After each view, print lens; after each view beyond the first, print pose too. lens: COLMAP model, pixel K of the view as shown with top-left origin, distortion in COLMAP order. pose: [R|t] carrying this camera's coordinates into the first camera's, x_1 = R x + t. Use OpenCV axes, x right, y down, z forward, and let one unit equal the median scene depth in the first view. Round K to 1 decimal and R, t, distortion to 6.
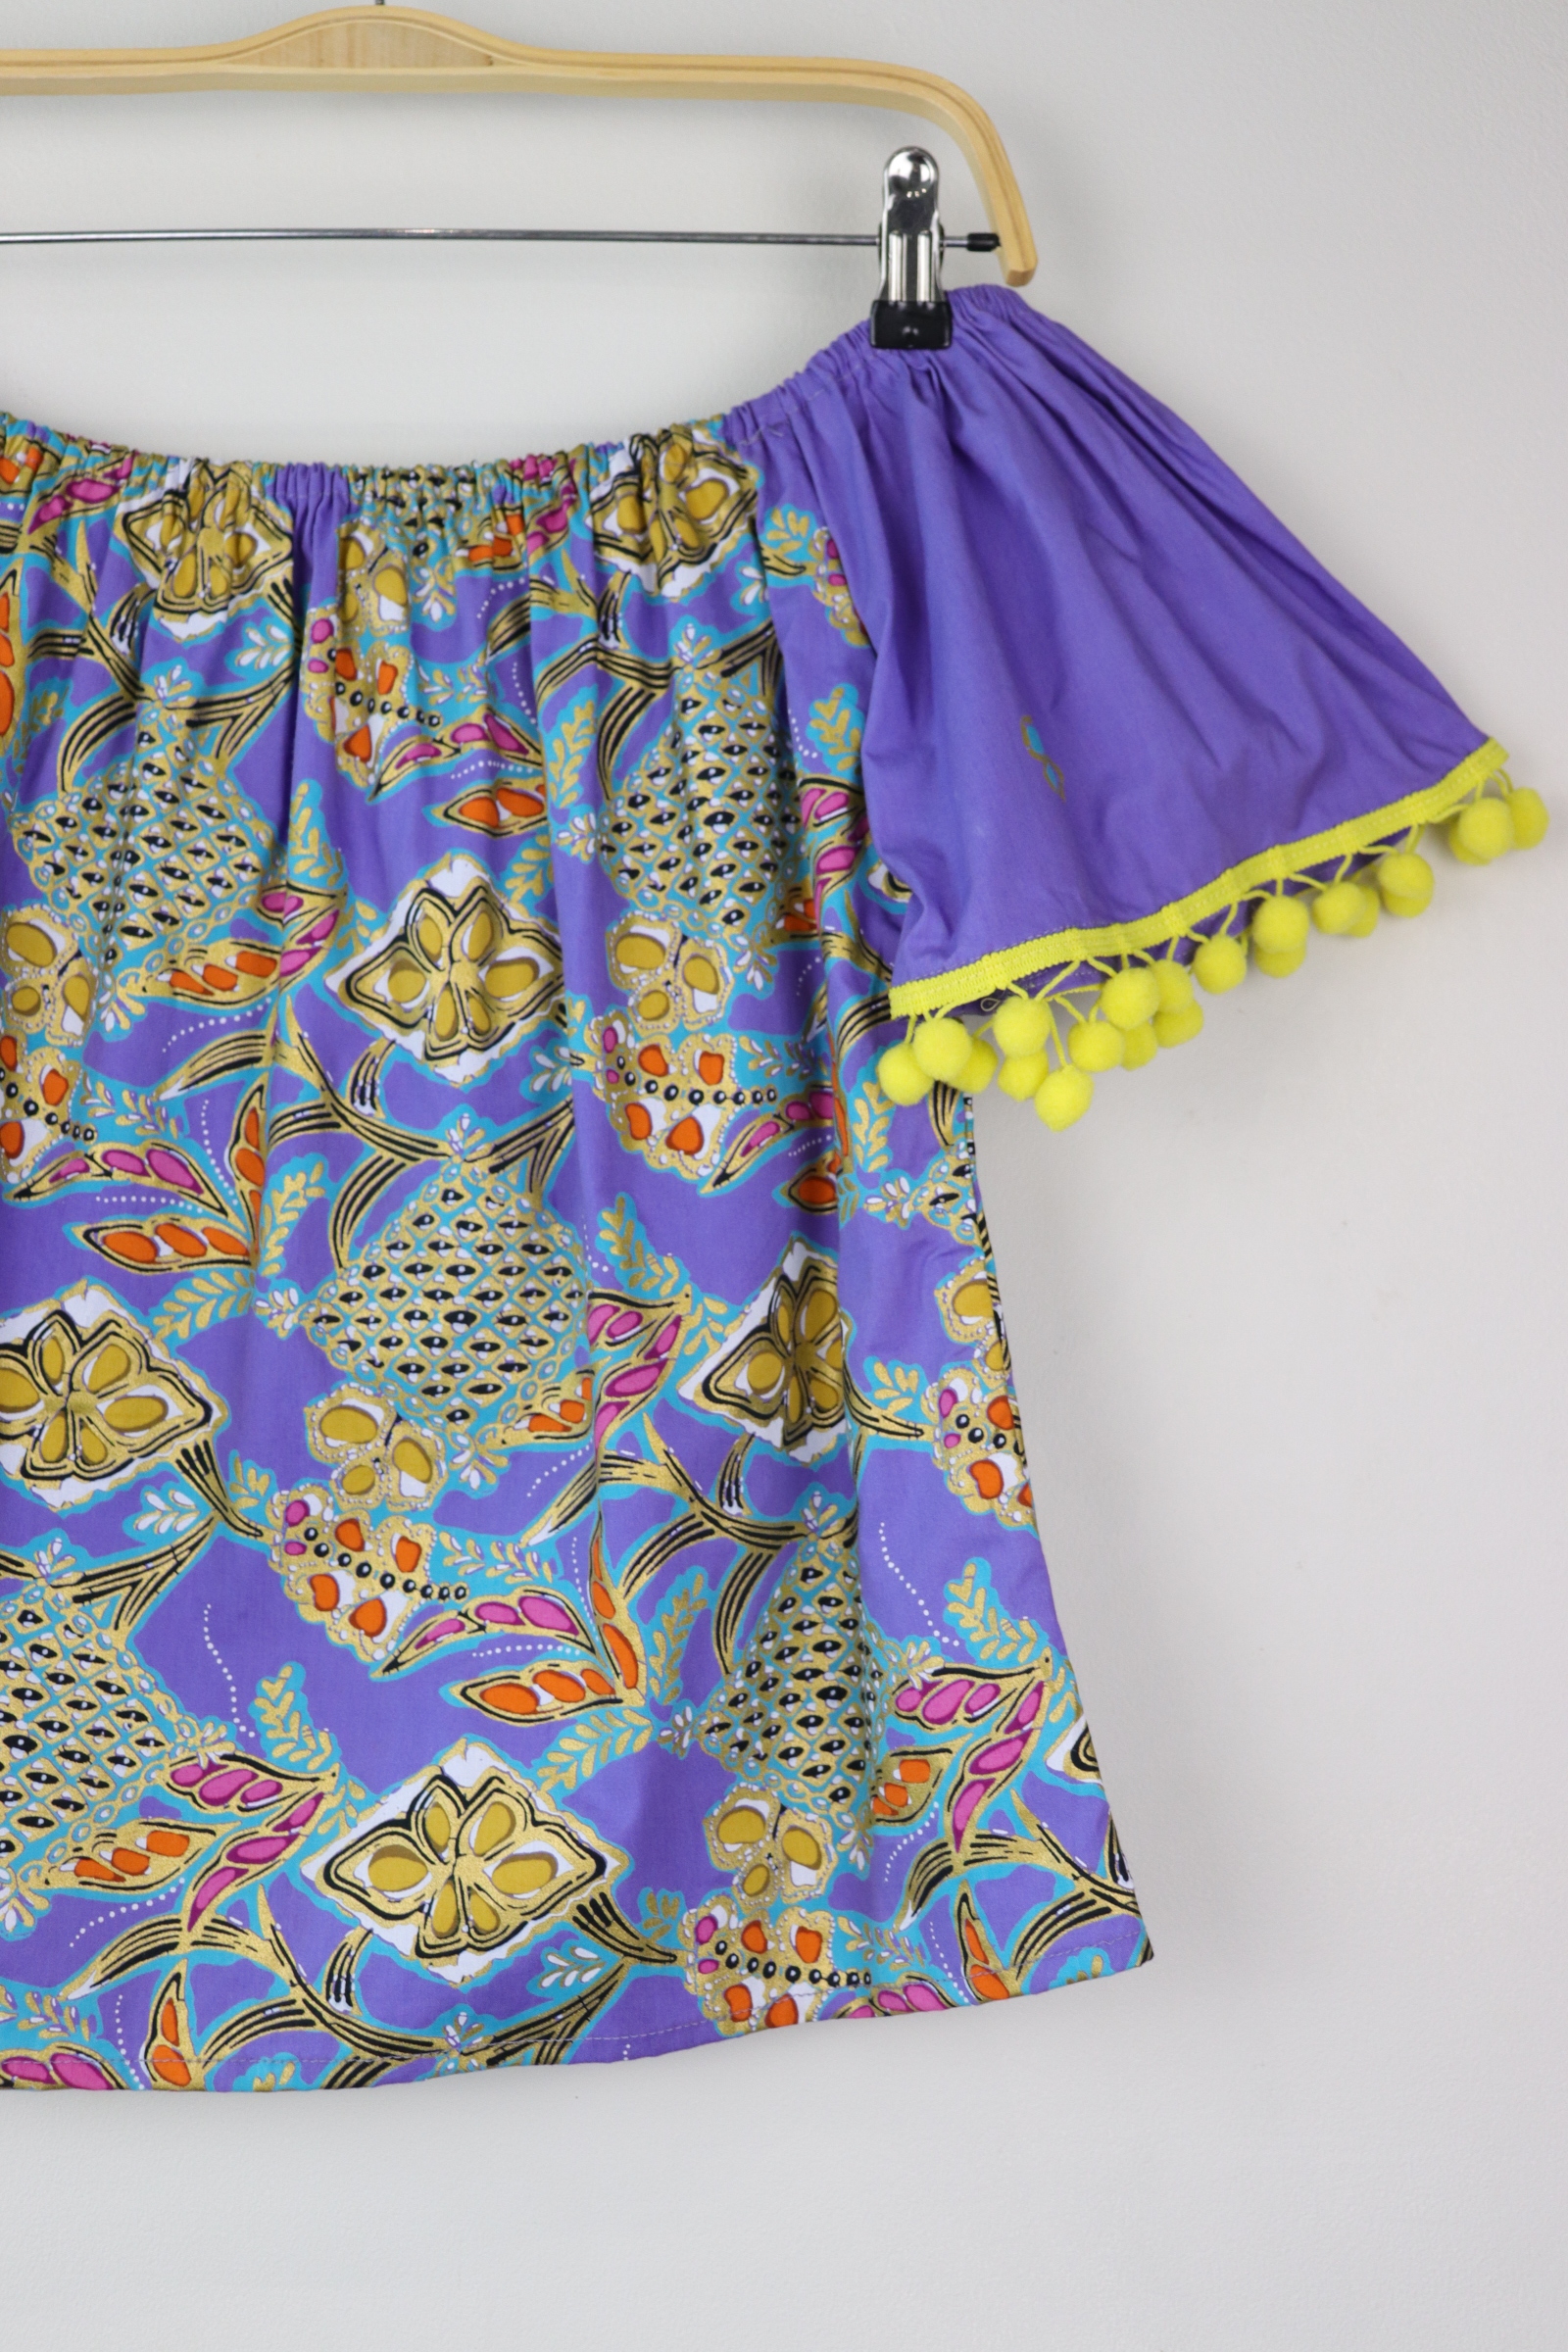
lens RADIAL K [[2829.3, 0, 795.1], [0, 2829.3, 1169.9], [0, 0, 1]] dist [-0.039514, 0.000000]
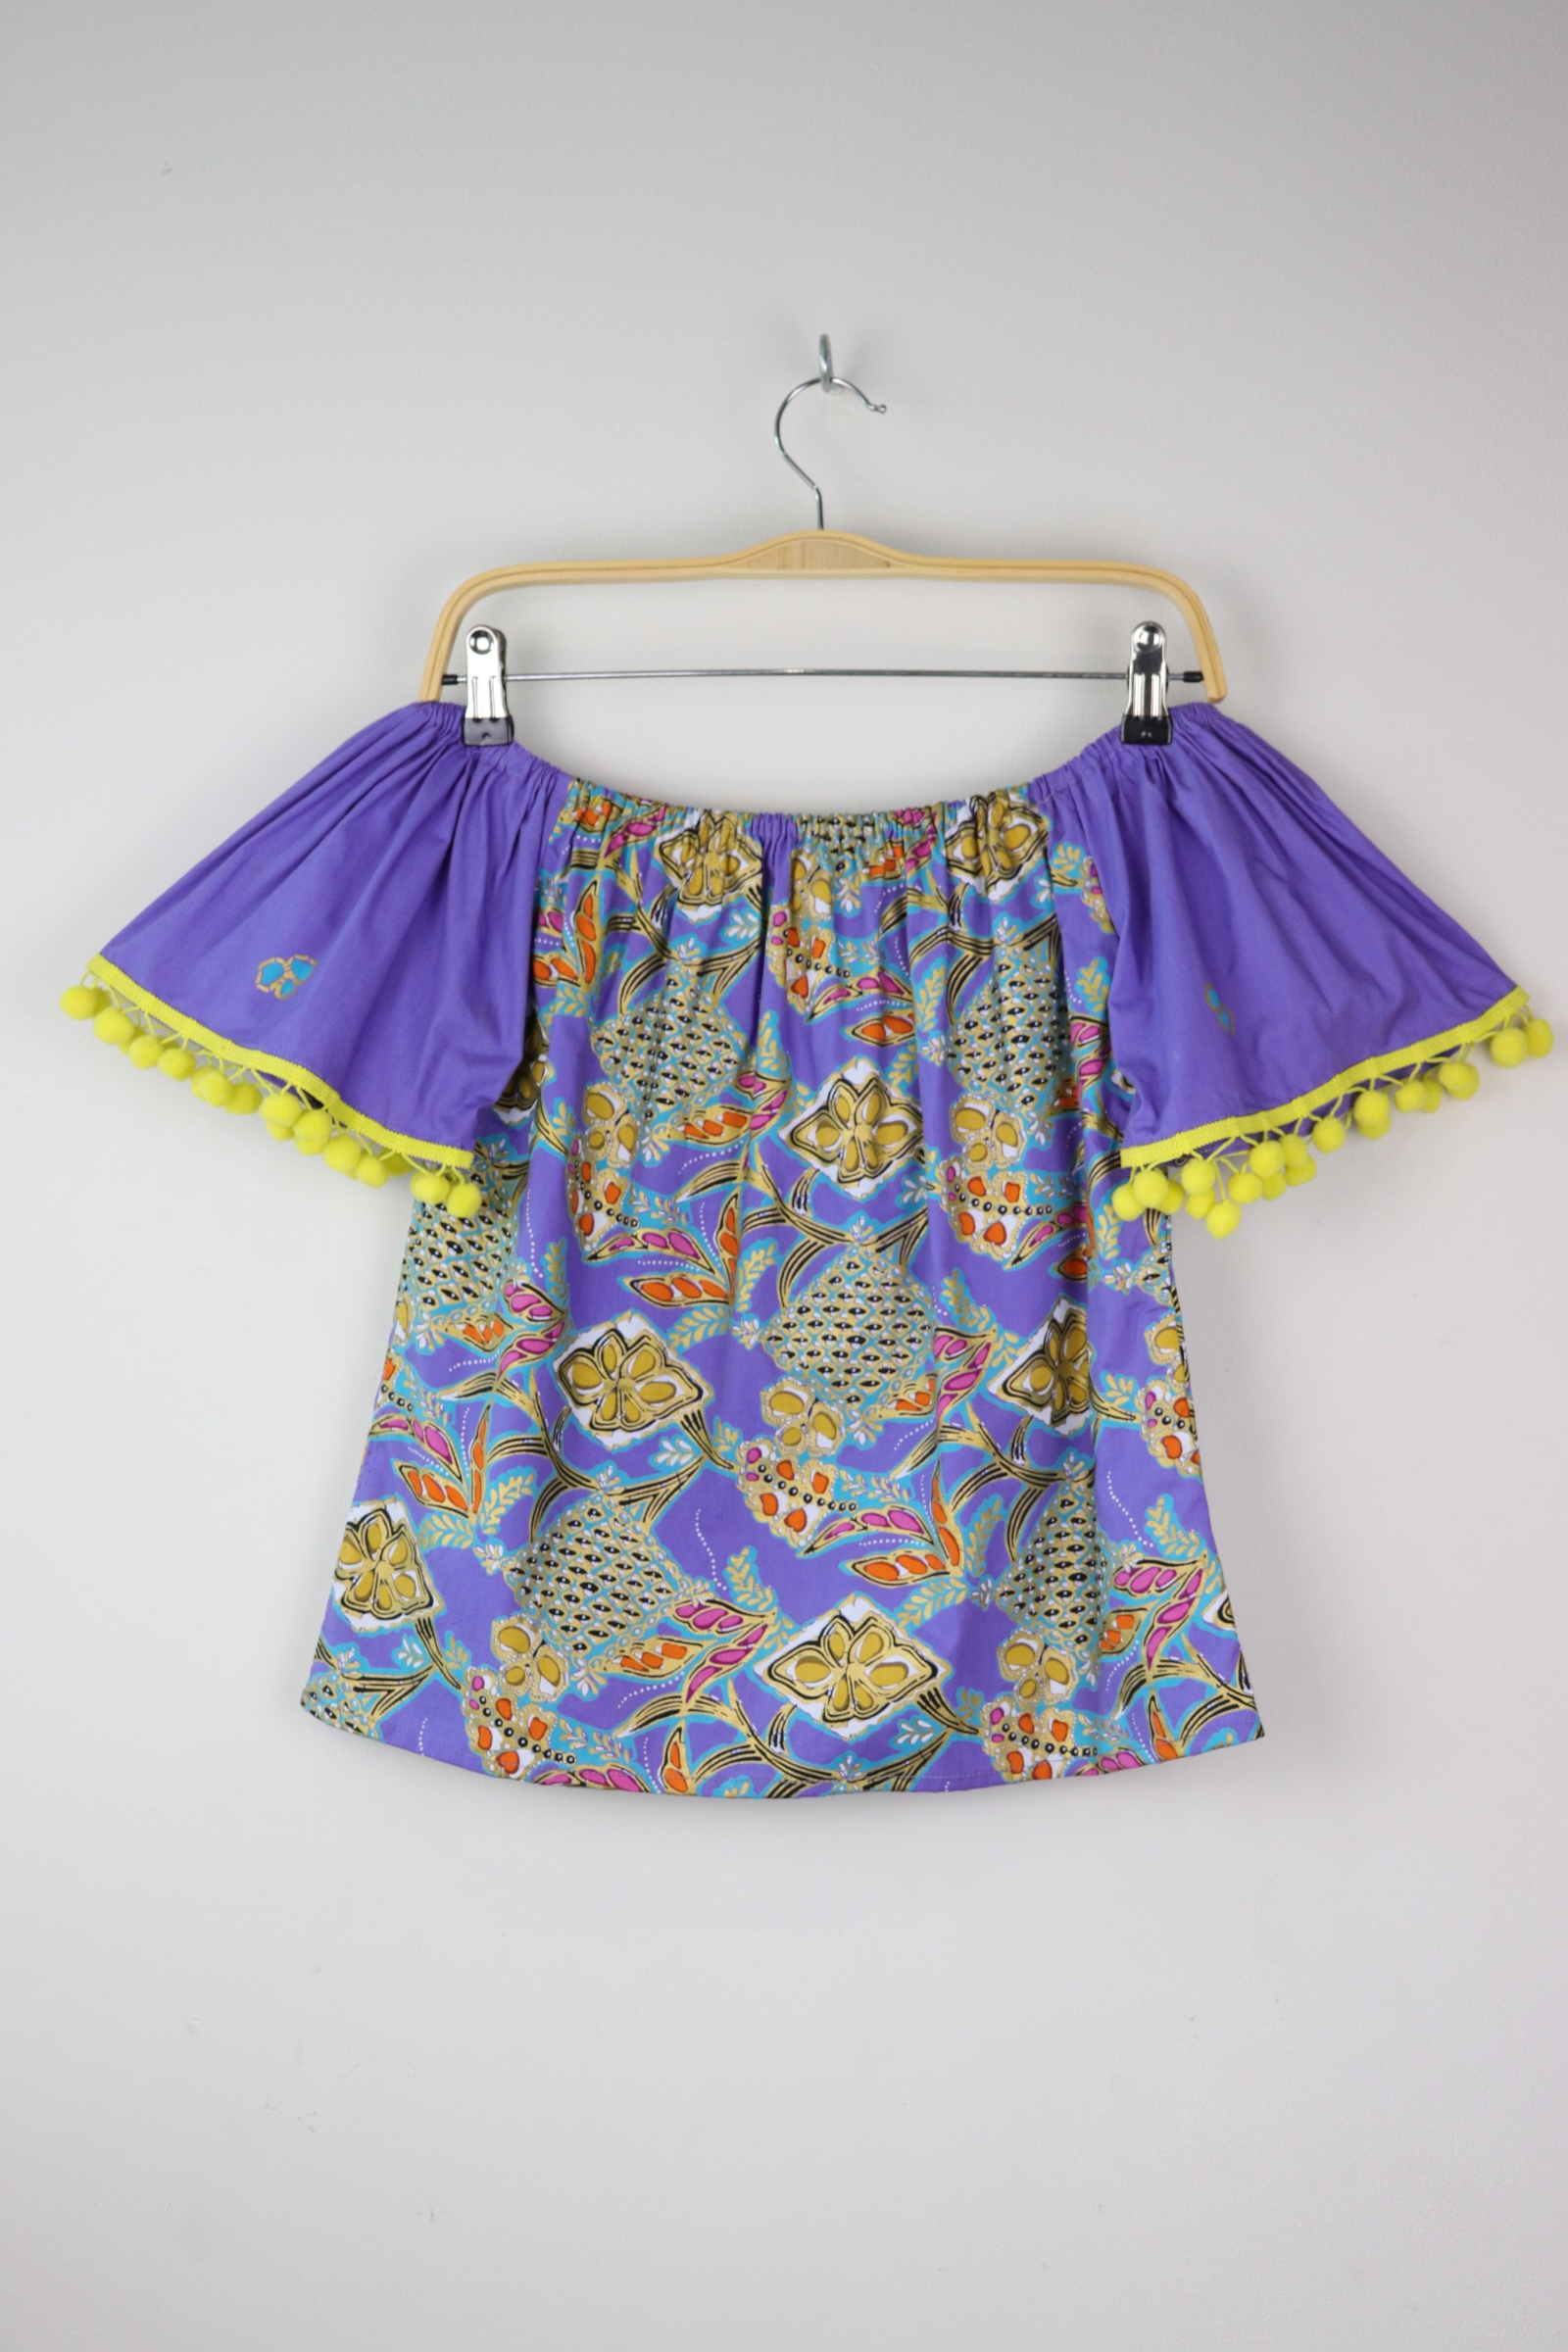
lens RADIAL K [[2839.1, 0, 778.8], [0, 2839.1, 1177.2], [0, 0, 1]] dist [-0.022671, 0.000000]
pose [[0.993198, 0.022094, -0.114320, 0.023766], [-0.021545, 0.999750, 0.006037, -0.051209], [0.114425, -0.003533, 0.993426, -0.643723]]
